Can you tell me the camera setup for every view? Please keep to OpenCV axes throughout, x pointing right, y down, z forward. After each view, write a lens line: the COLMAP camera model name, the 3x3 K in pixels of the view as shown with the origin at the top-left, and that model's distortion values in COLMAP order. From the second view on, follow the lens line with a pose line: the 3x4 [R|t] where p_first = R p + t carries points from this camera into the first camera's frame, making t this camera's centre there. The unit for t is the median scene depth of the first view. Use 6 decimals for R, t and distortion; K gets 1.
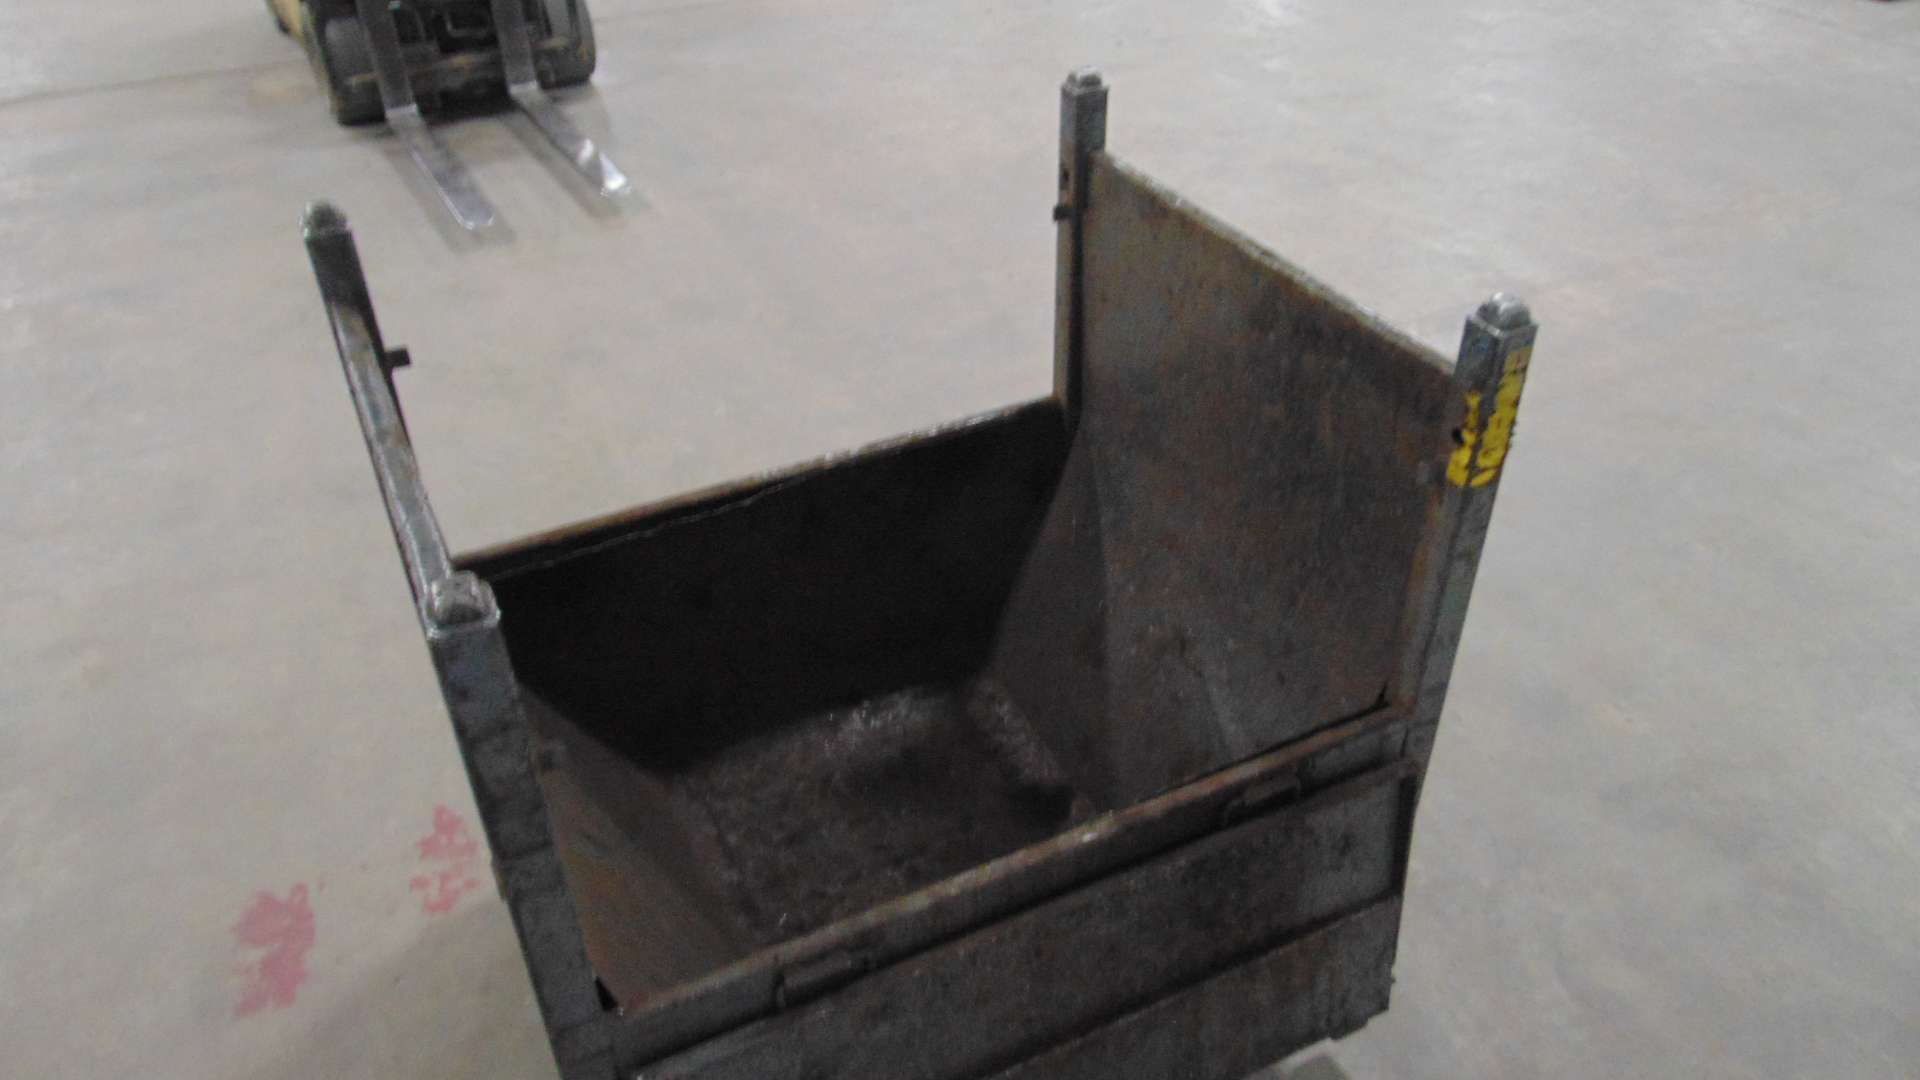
lens RADIAL K [[1464.4, 0, 960.0], [0, 1464.4, 540.0], [0, 0, 1]] dist [-0.037391, 0.000304]
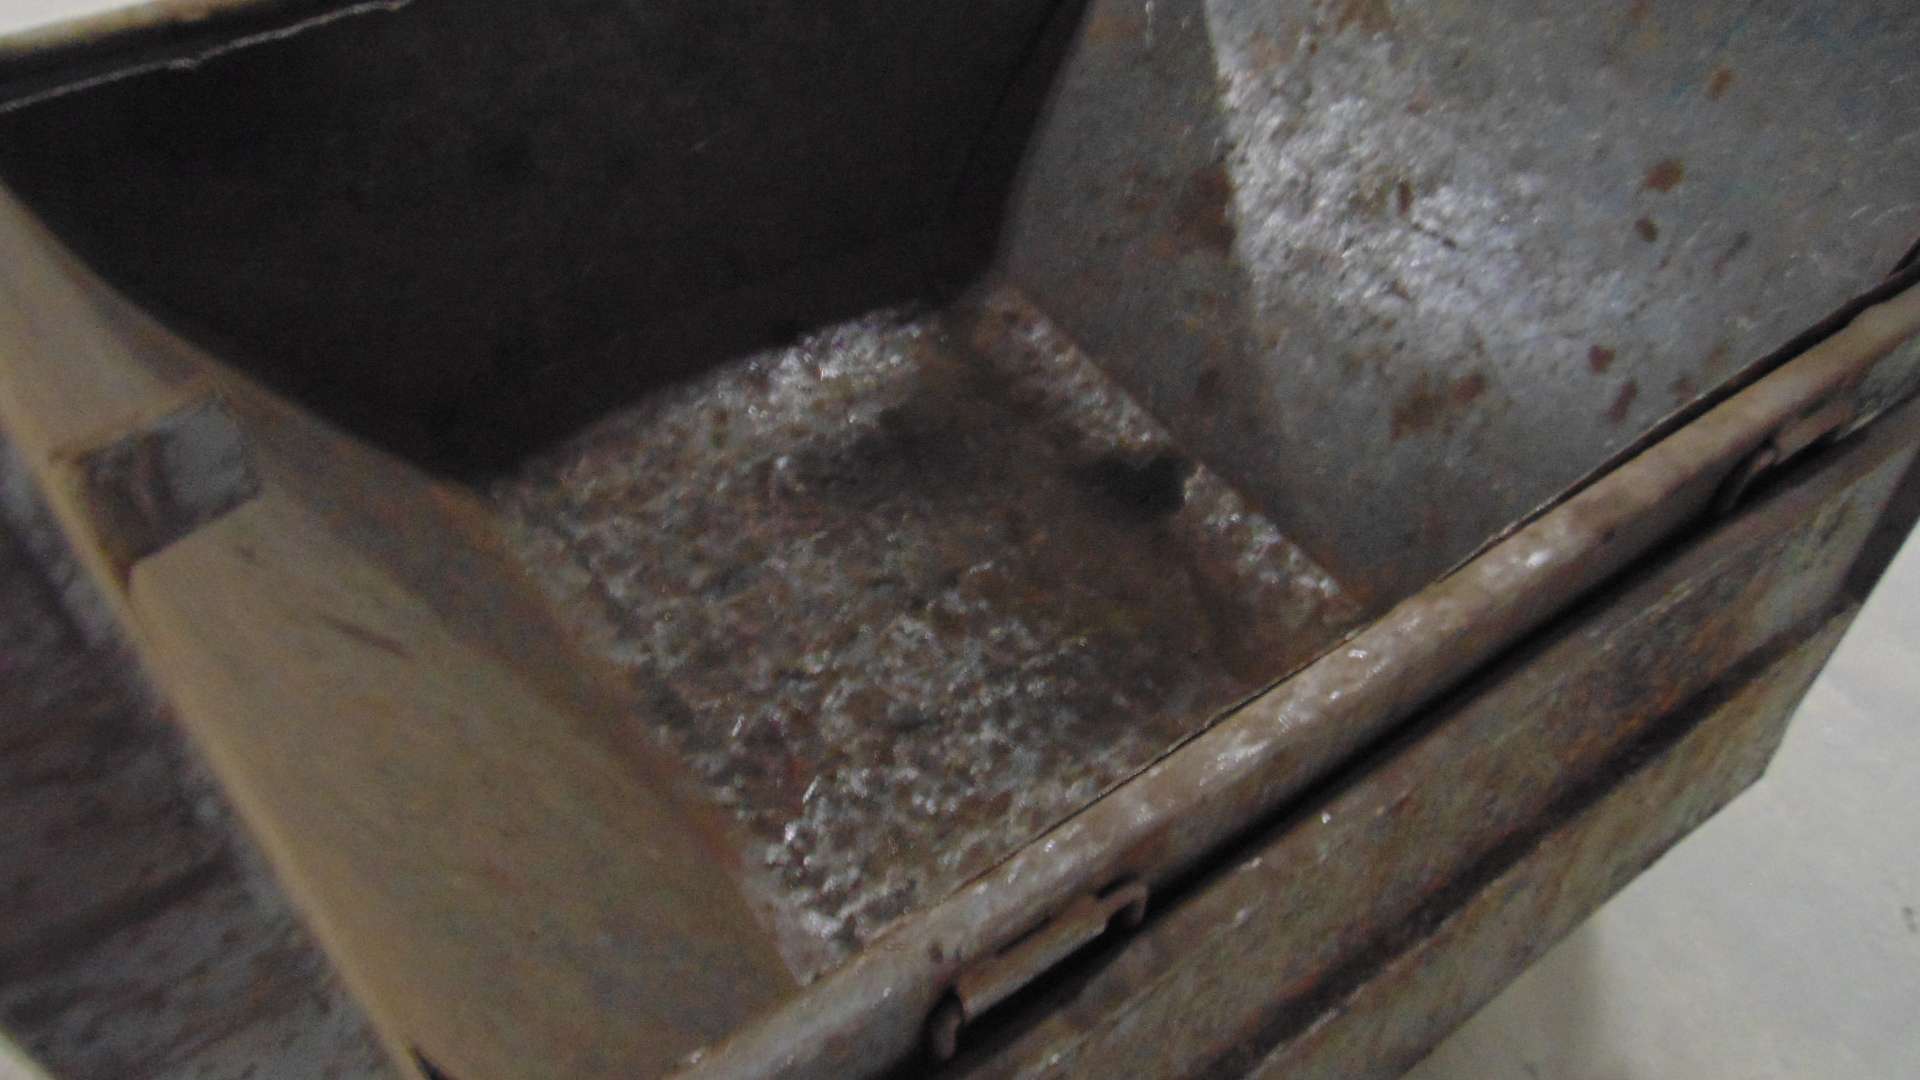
lens RADIAL K [[1464.4, 0, 960.0], [0, 1464.4, 540.0], [0, 0, 1]] dist [-0.037391, 0.000304]
pose [[0.983583, -0.078270, 0.162600, -0.114408], [0.040439, 0.973728, 0.224097, 0.065438], [-0.175868, -0.213842, 0.960907, 0.435765]]
